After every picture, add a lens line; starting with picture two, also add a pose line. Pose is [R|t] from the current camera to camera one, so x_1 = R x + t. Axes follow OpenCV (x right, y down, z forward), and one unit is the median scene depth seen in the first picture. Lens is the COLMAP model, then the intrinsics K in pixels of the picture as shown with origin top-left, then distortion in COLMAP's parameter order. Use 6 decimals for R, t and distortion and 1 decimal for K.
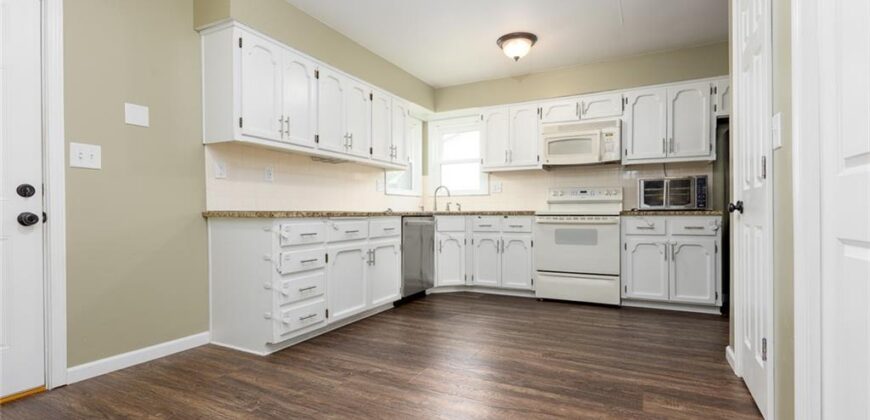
lens RADIAL K [[394.2, 0, 434.1], [0, 394.2, 213.6], [0, 0, 1]] dist [0.002414, 0.000466]
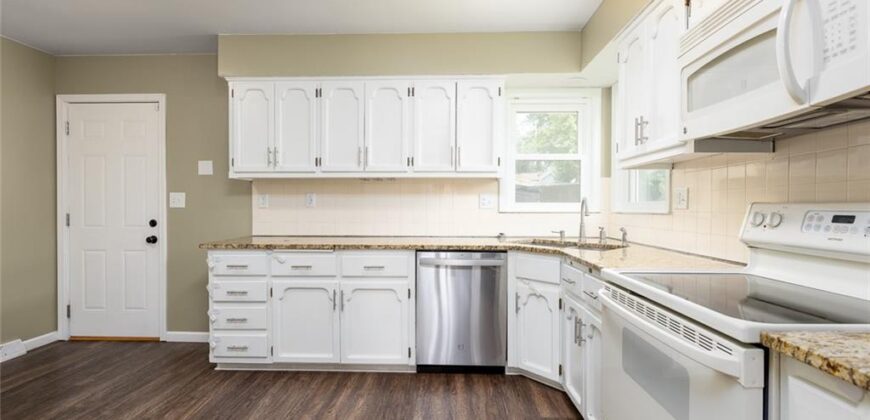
lens RADIAL K [[394.2, 0, 432.6], [0, 394.2, 209.7], [0, 0, 1]] dist [0.002414, 0.000466]
pose [[0.438637, 0.006480, -0.898641, 0.563353], [-0.004371, 0.999978, 0.005077, -0.069119], [0.898654, 0.001701, 0.438655, 0.705223]]
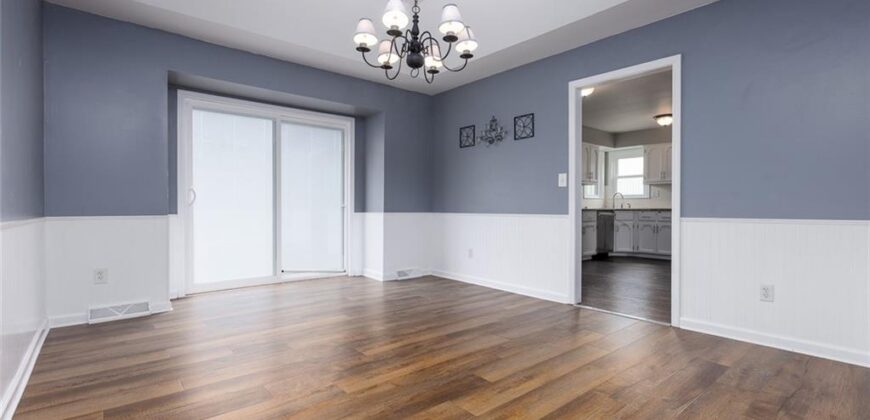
lens RADIAL K [[394.2, 0, 453.1], [0, 394.2, 215.2], [0, 0, 1]] dist [0.002414, 0.000466]
pose [[0.937627, 0.011204, -0.347463, -0.069797], [-0.006155, 0.999859, 0.015633, 0.000853], [0.347589, -0.012519, 0.937563, -1.012845]]
